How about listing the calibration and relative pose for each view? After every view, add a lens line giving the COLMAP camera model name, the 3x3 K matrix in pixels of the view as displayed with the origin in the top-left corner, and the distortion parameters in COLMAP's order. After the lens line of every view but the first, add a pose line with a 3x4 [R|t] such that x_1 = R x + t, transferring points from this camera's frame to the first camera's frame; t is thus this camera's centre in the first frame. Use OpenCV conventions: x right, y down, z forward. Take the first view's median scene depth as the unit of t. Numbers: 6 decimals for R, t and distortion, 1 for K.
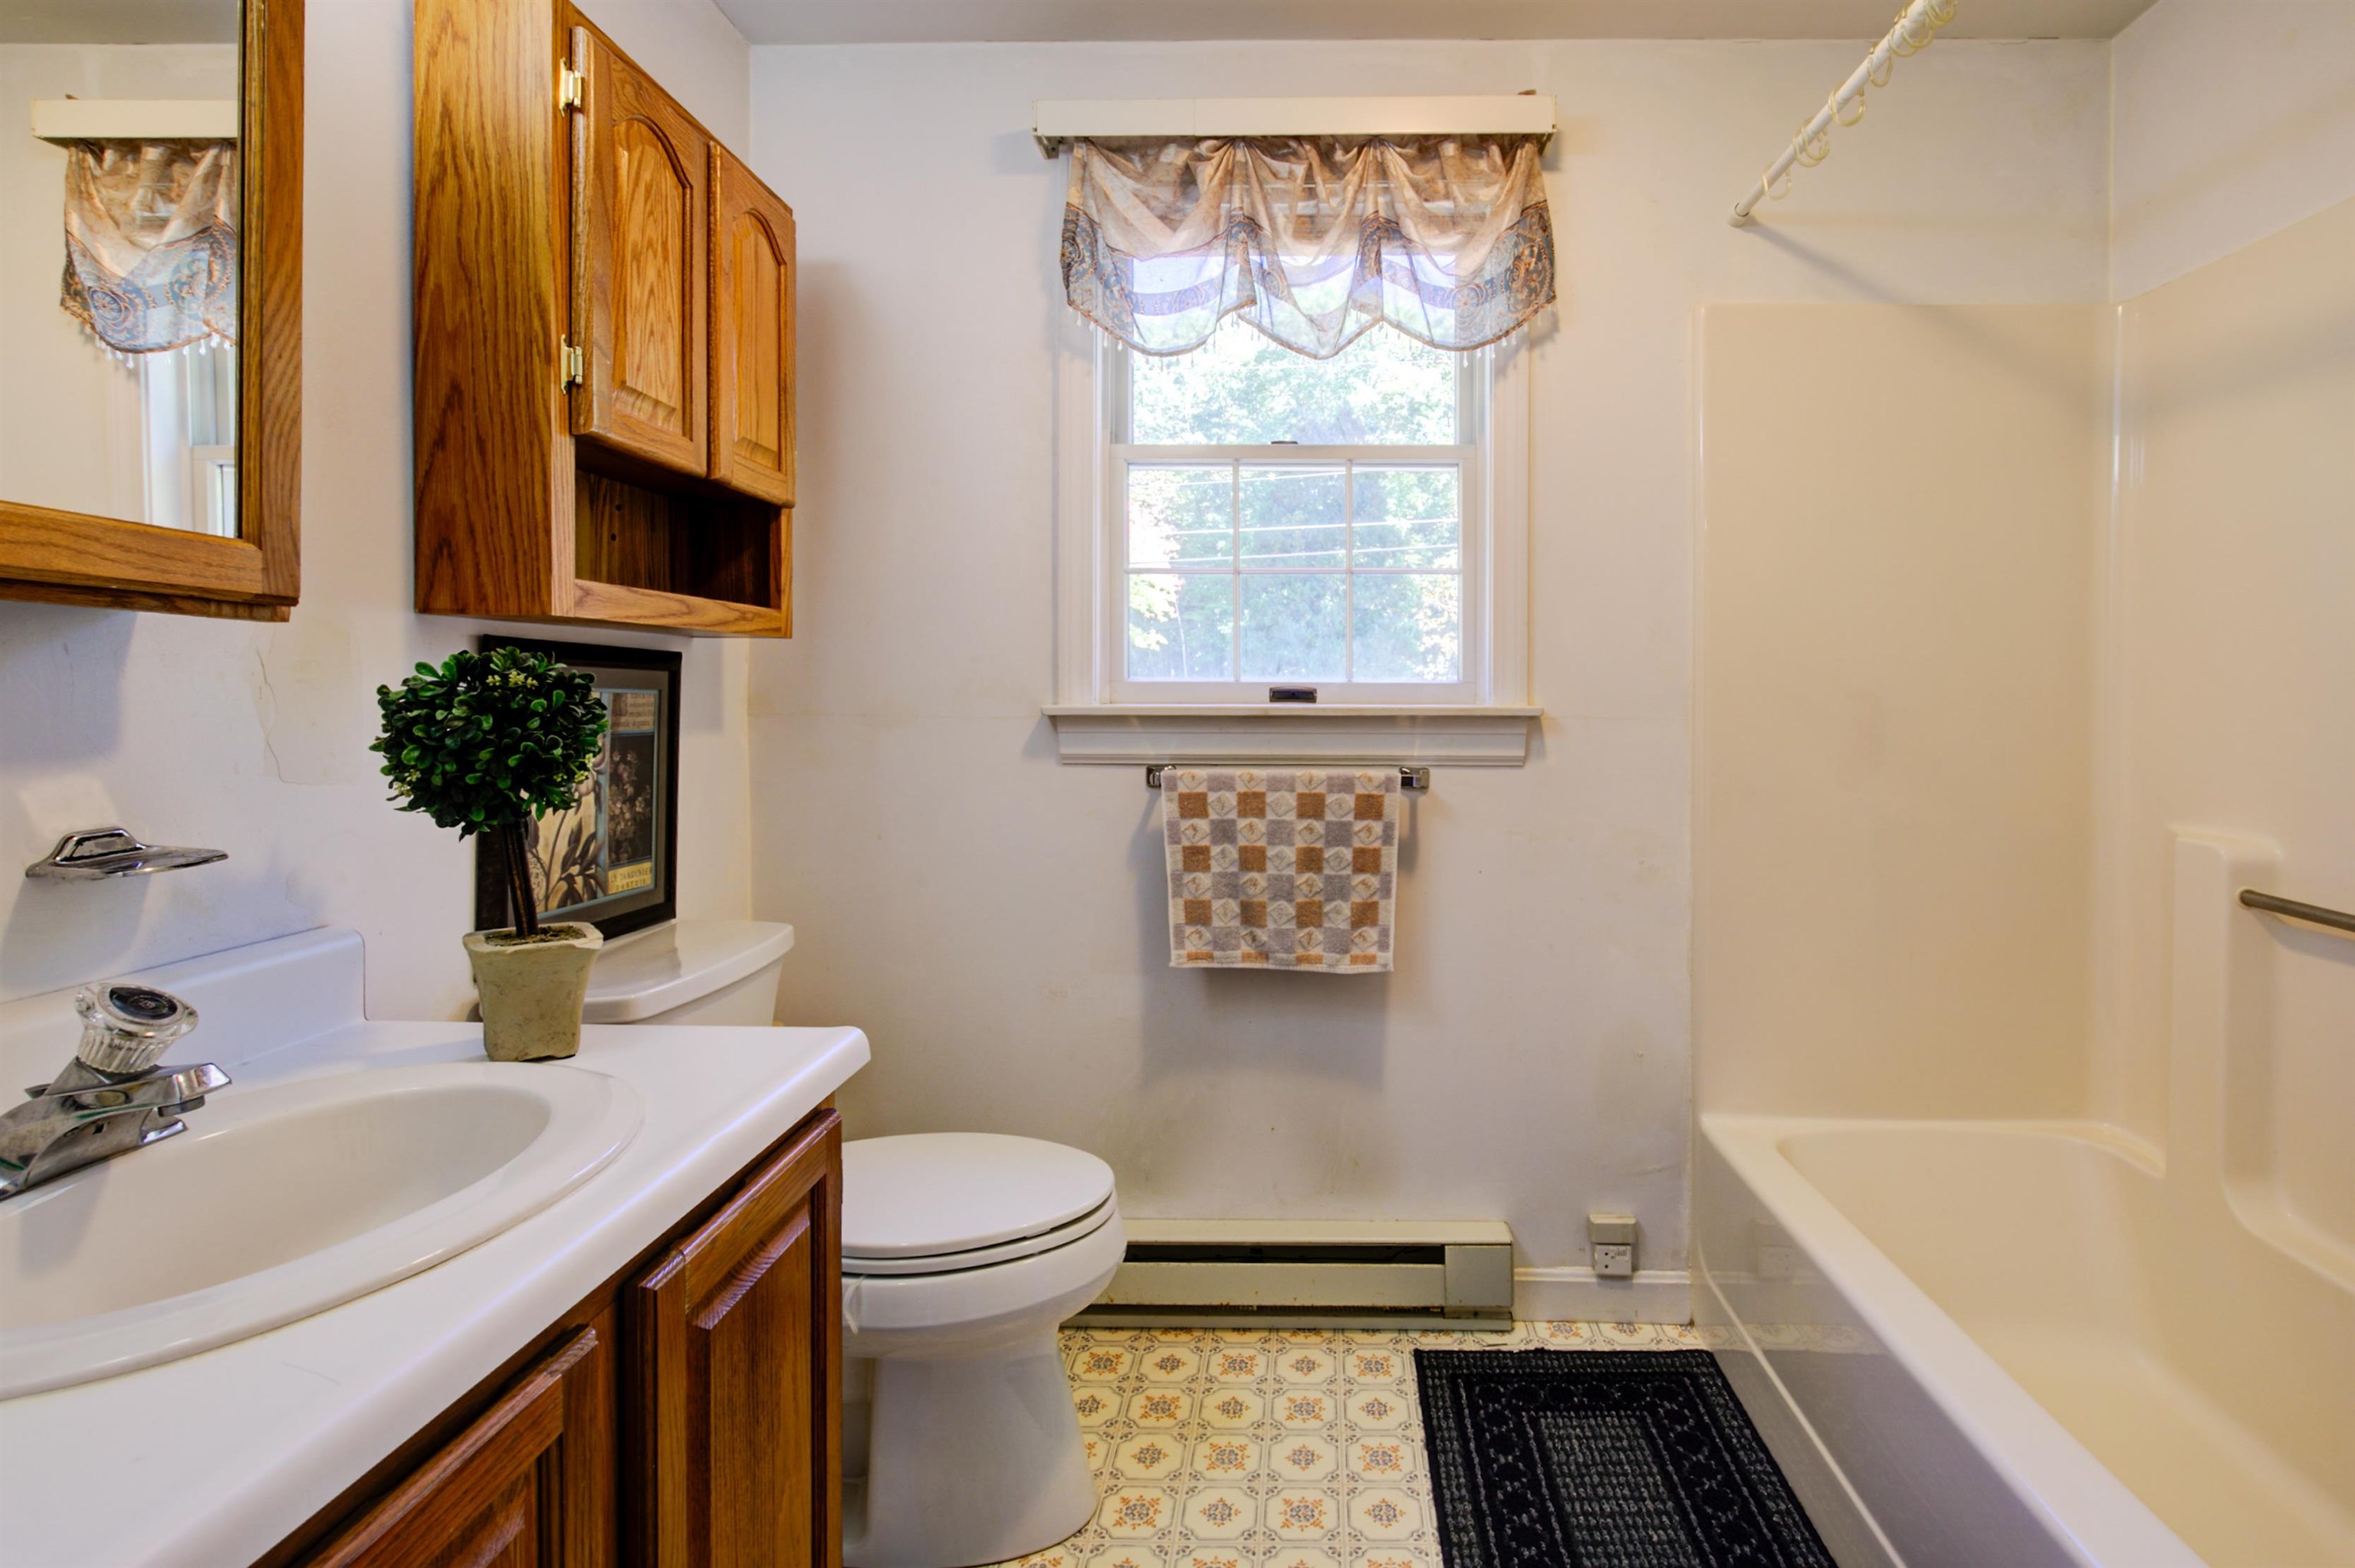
lens RADIAL K [[1119.9, 0, 1243.3], [0, 1119.9, 752.9], [0, 0, 1]] dist [0.001772, 0.001504]
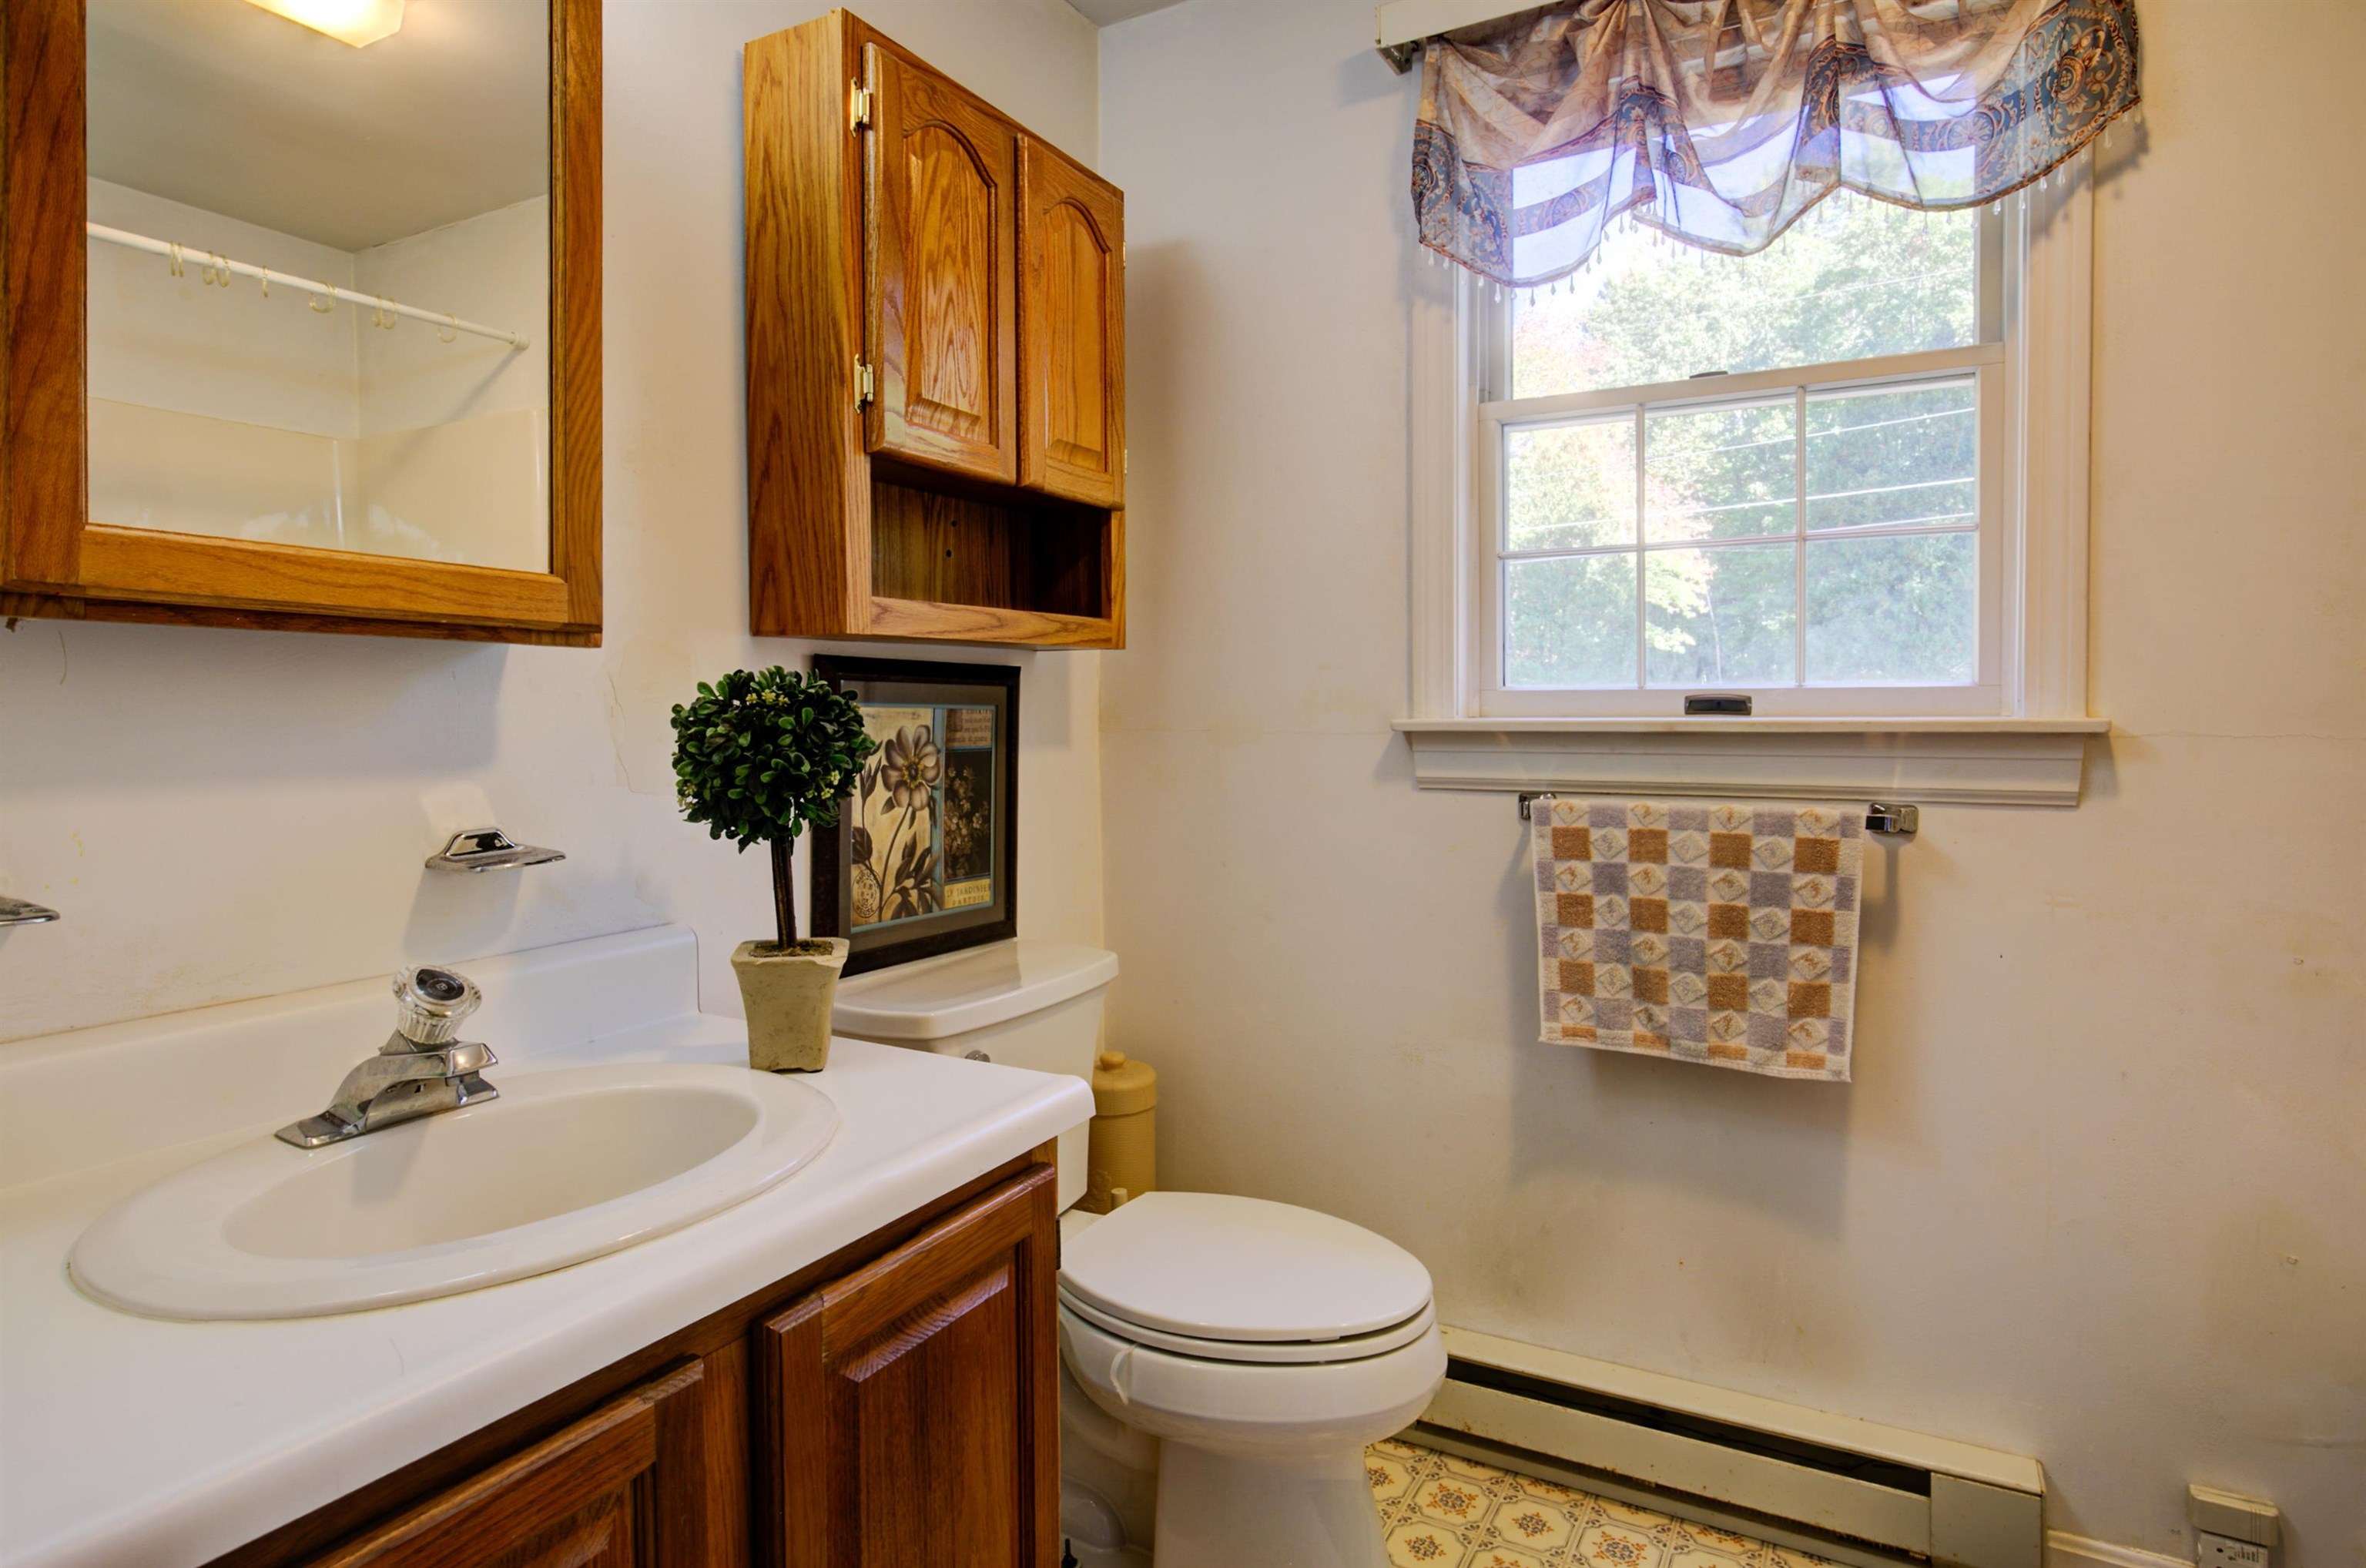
lens RADIAL K [[1230.3, 0, 1183.0], [0, 1230.3, 784.0], [0, 0, 1]] dist [-0.004384, 0.002824]
pose [[0.893008, 0.019983, -0.449597, 0.110553], [-0.015135, 0.999782, 0.014375, -0.004829], [0.449786, -0.006033, 0.893116, 0.097520]]
